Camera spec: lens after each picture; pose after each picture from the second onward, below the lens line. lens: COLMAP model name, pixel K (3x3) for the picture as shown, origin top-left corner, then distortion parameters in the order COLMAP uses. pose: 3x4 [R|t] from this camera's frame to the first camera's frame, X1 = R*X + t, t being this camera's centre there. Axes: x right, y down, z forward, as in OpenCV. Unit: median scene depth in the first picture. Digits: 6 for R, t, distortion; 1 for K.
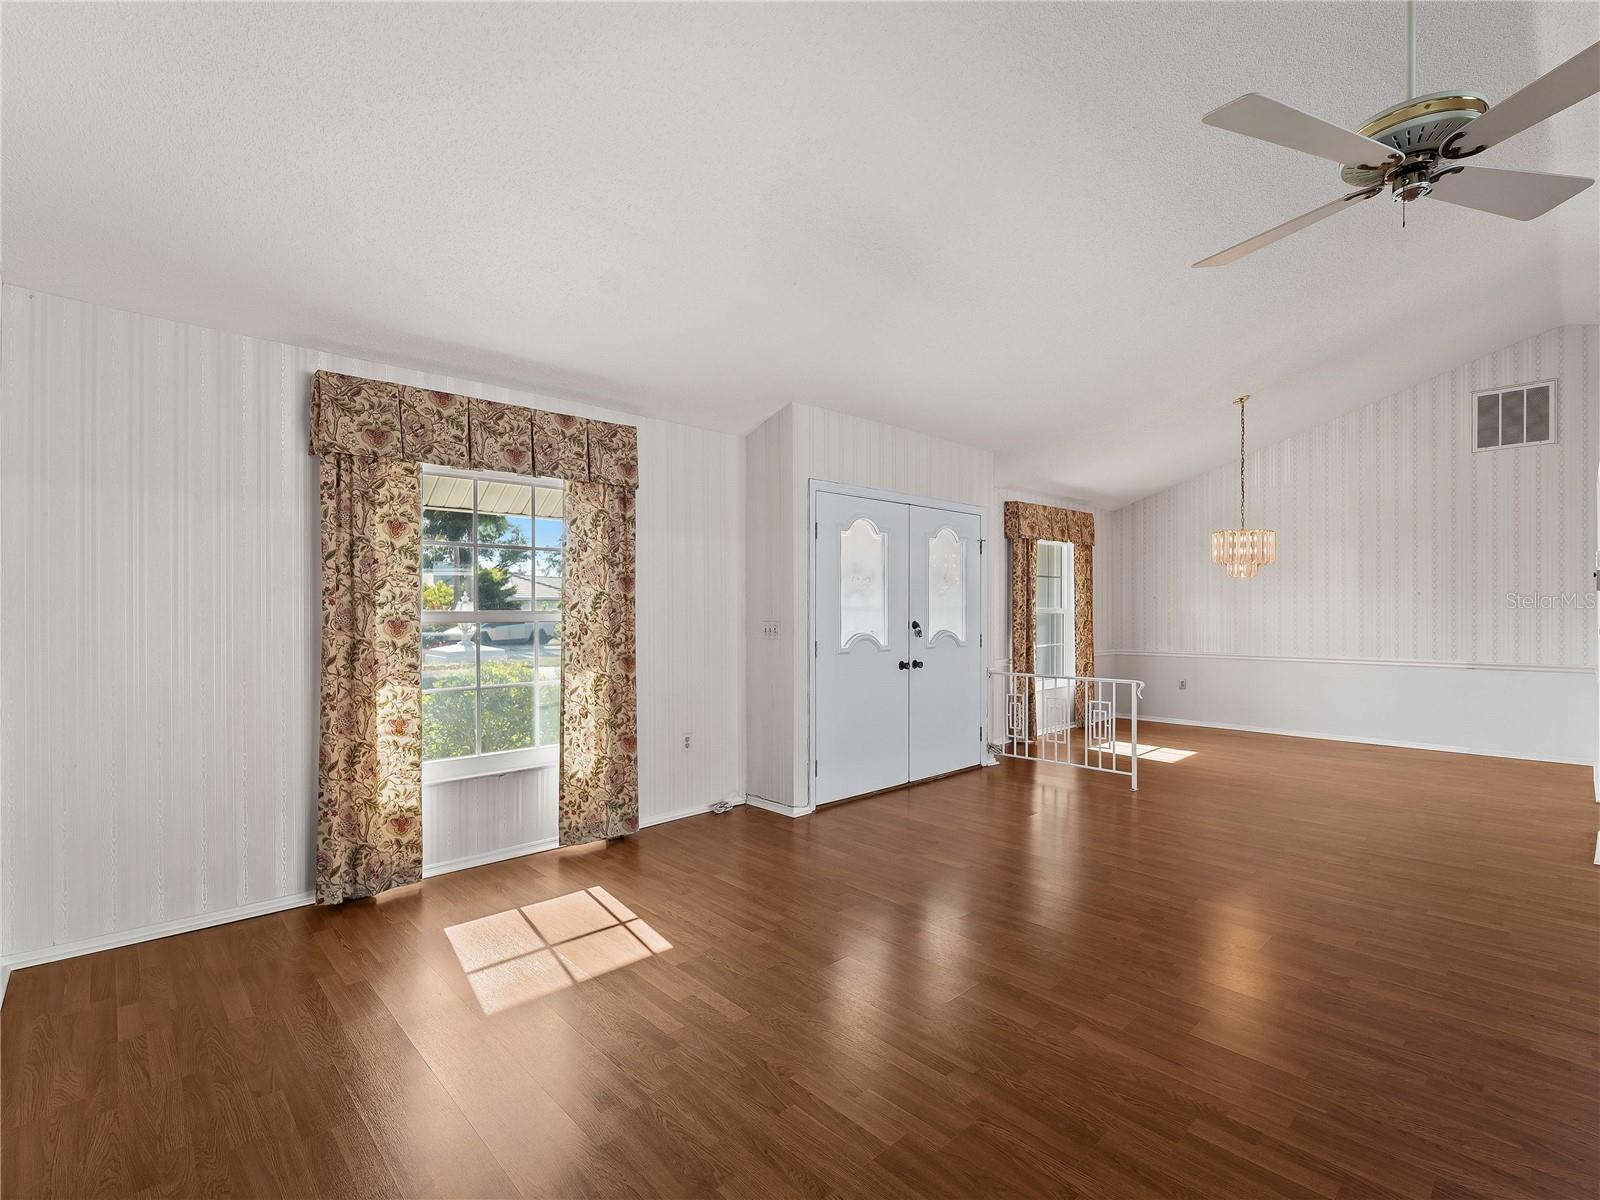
lens RADIAL K [[744.2, 0, 806.4], [0, 744.2, 604.4], [0, 0, 1]] dist [-0.001074, 0.000053]
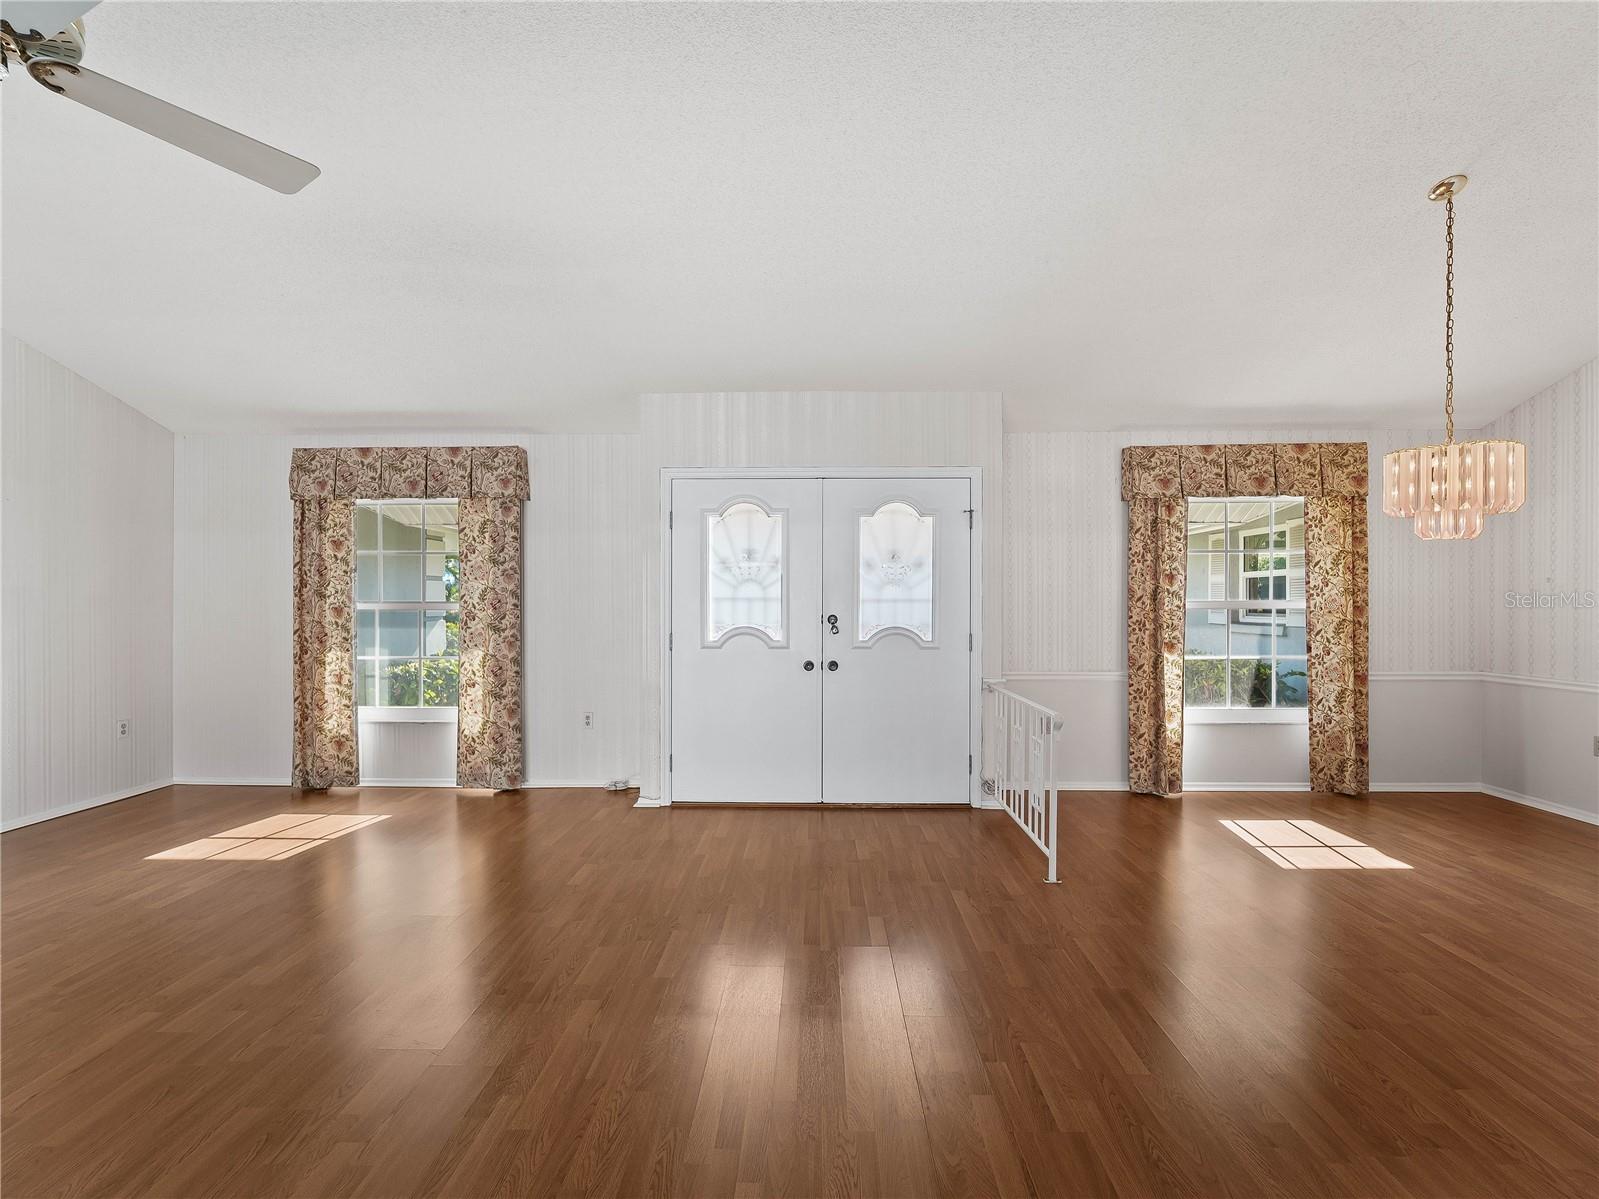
lens RADIAL K [[743.7, 0, 803.3], [0, 743.7, 597.5], [0, 0, 1]] dist [-0.001074, 0.000053]
pose [[0.708849, 0.000400, -0.705360, 0.918176], [0.003241, 0.999987, 0.003823, -0.000734], [0.705353, -0.004996, 0.708839, 0.481088]]
